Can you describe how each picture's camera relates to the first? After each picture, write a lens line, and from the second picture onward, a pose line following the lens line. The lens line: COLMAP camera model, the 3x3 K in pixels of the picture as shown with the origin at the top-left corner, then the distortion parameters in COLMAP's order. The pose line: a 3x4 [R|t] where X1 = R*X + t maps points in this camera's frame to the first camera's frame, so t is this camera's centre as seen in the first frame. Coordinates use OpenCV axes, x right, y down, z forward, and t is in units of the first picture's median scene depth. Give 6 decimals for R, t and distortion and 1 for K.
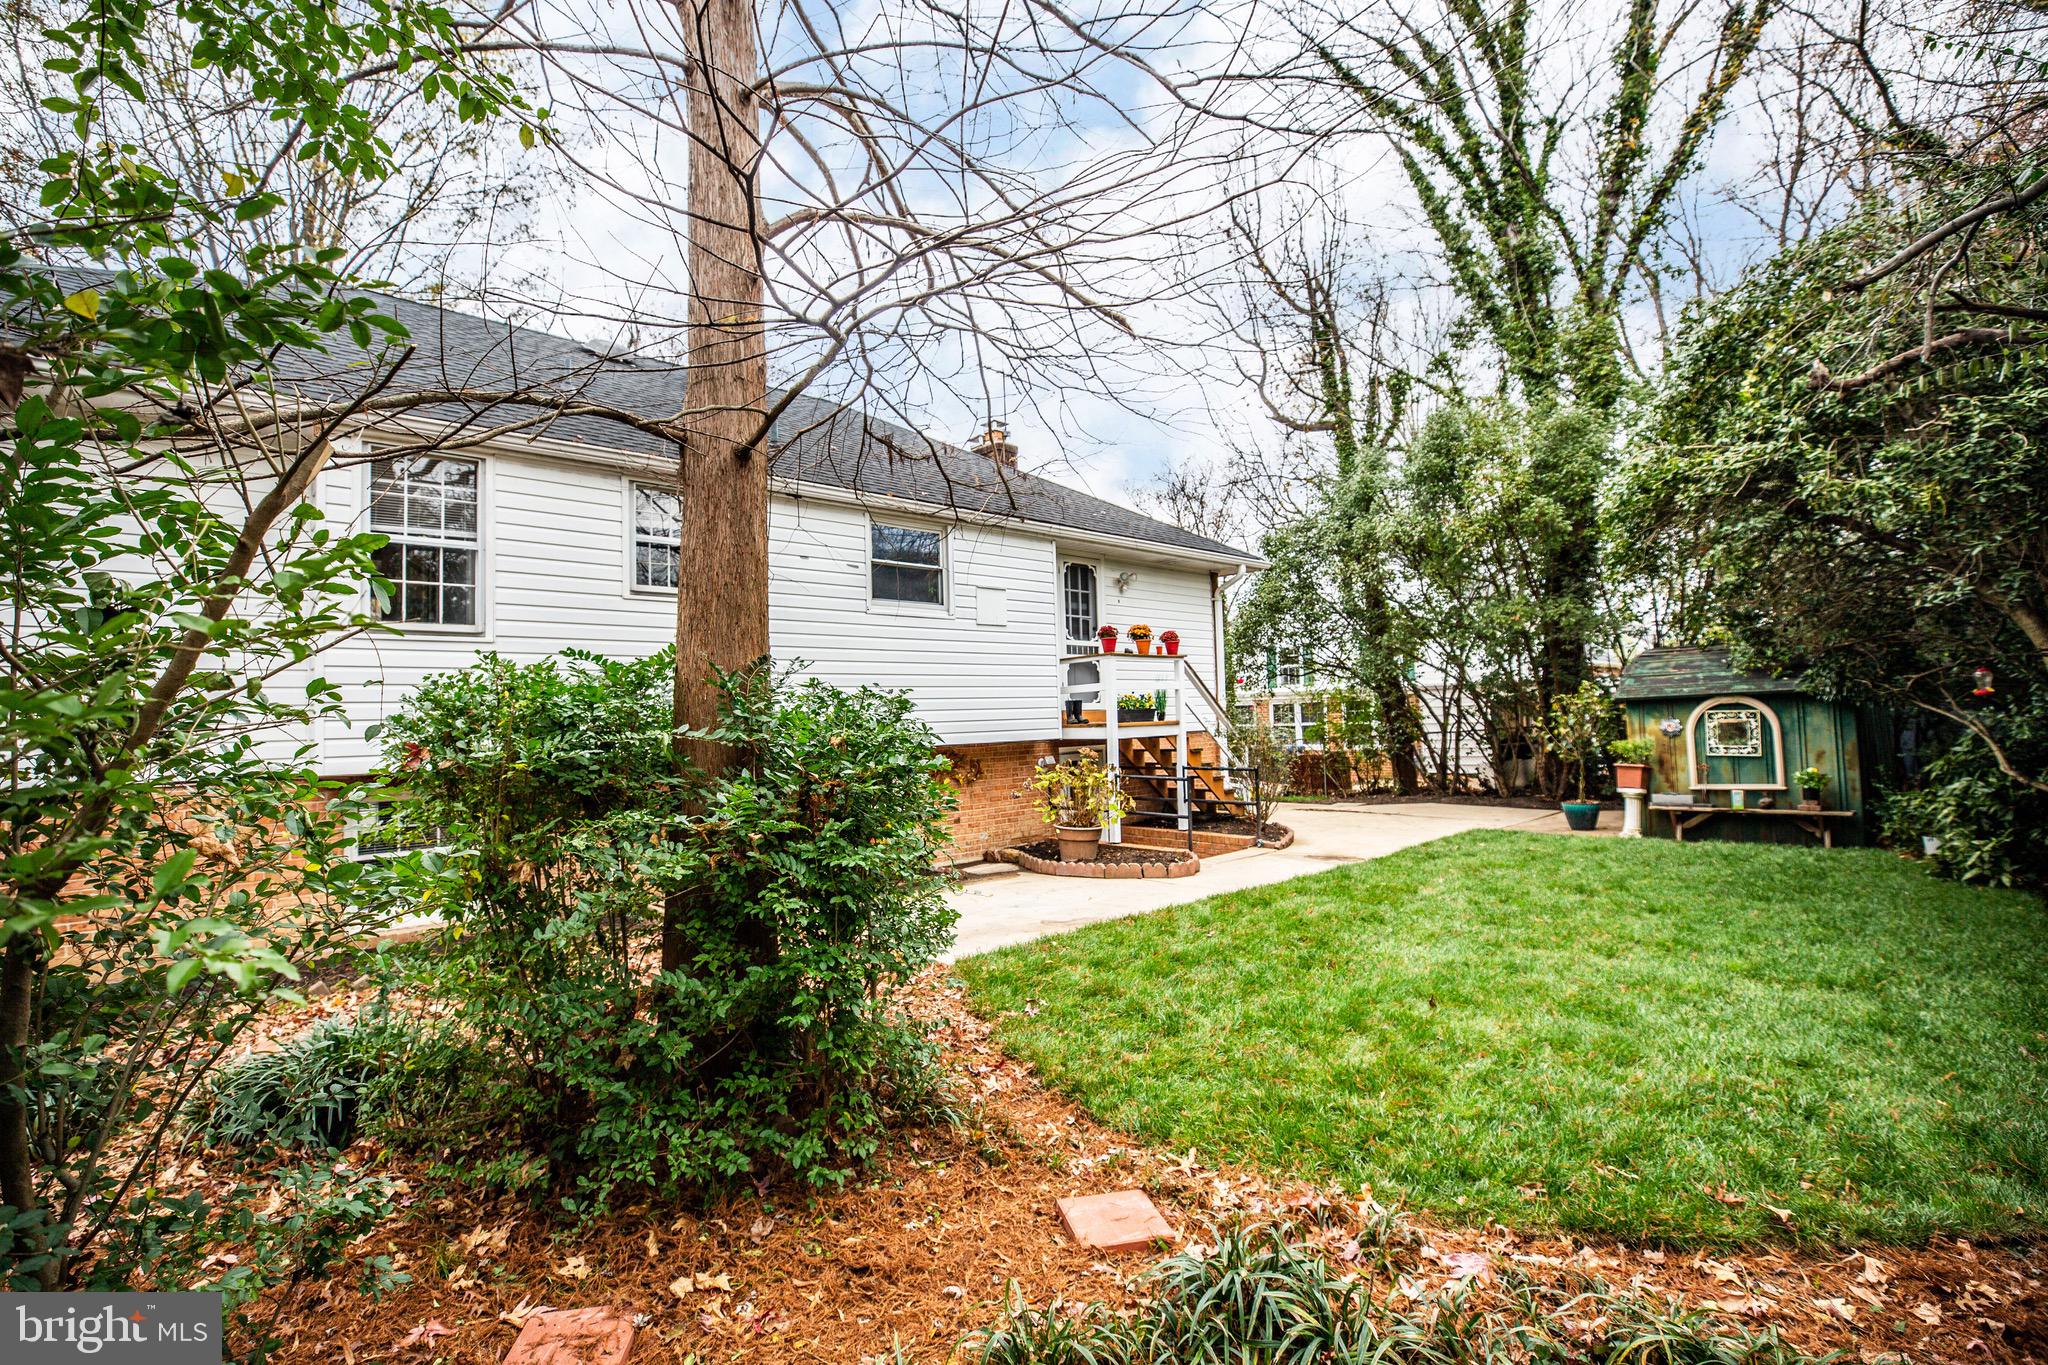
lens RADIAL K [[954.6, 0, 1017.9], [0, 954.6, 687.0], [0, 0, 1]] dist [-0.014770, 0.001109]
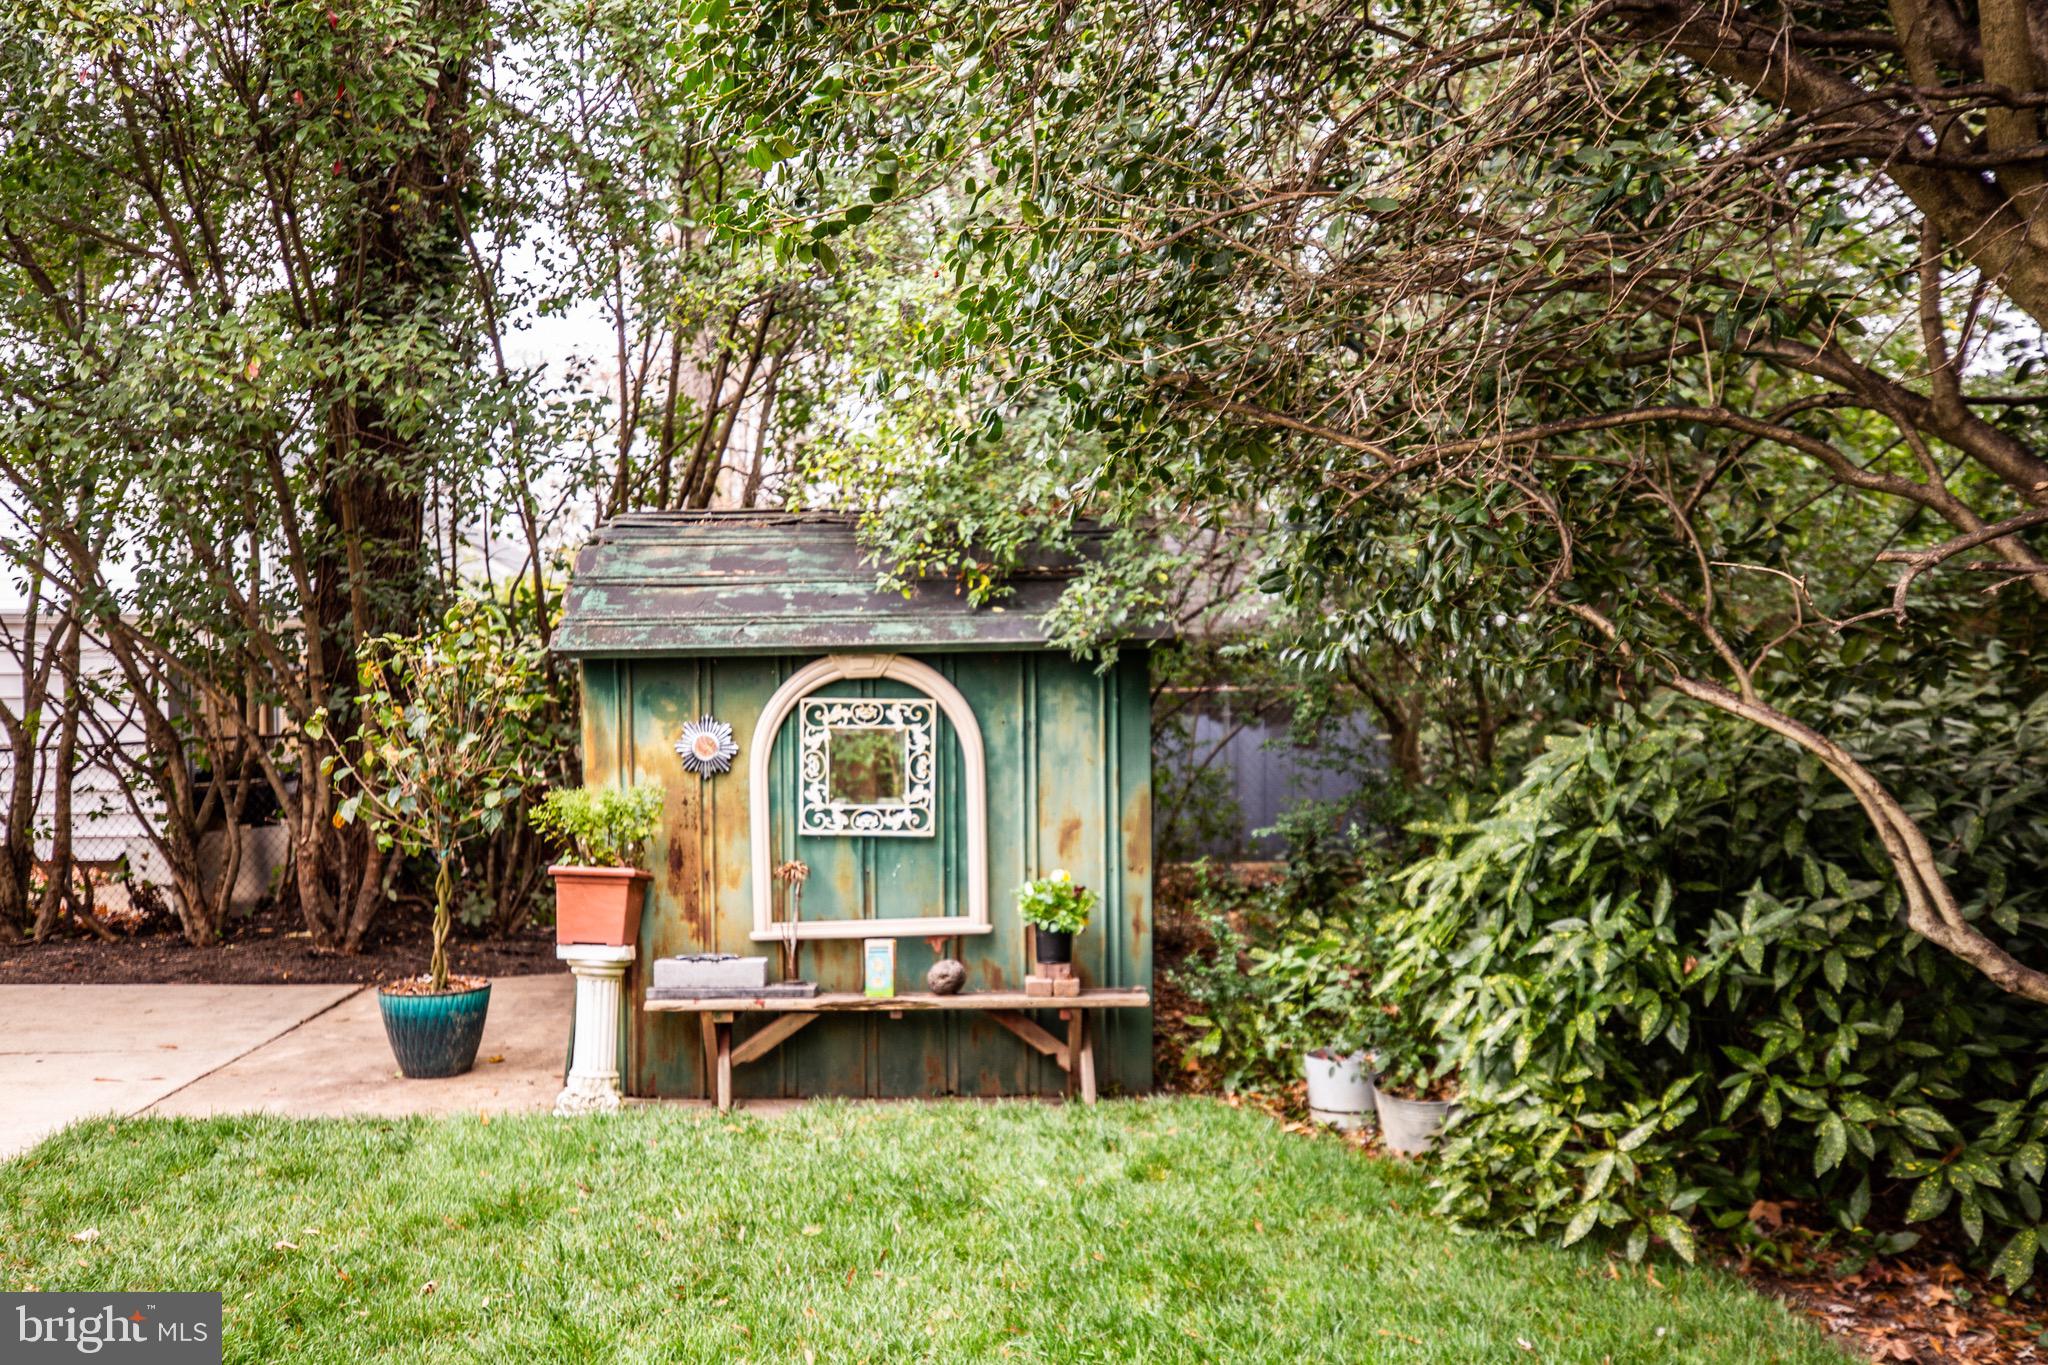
lens RADIAL K [[1996.8, 0, 990.5], [0, 1996.8, 743.9], [0, 0, 1]] dist [0.074460, 0.000000]
pose [[0.667669, 0.006637, 0.744428, 0.245711], [-0.043458, 0.998603, 0.030074, 0.016579], [-0.743189, -0.052431, 0.667025, 0.470792]]
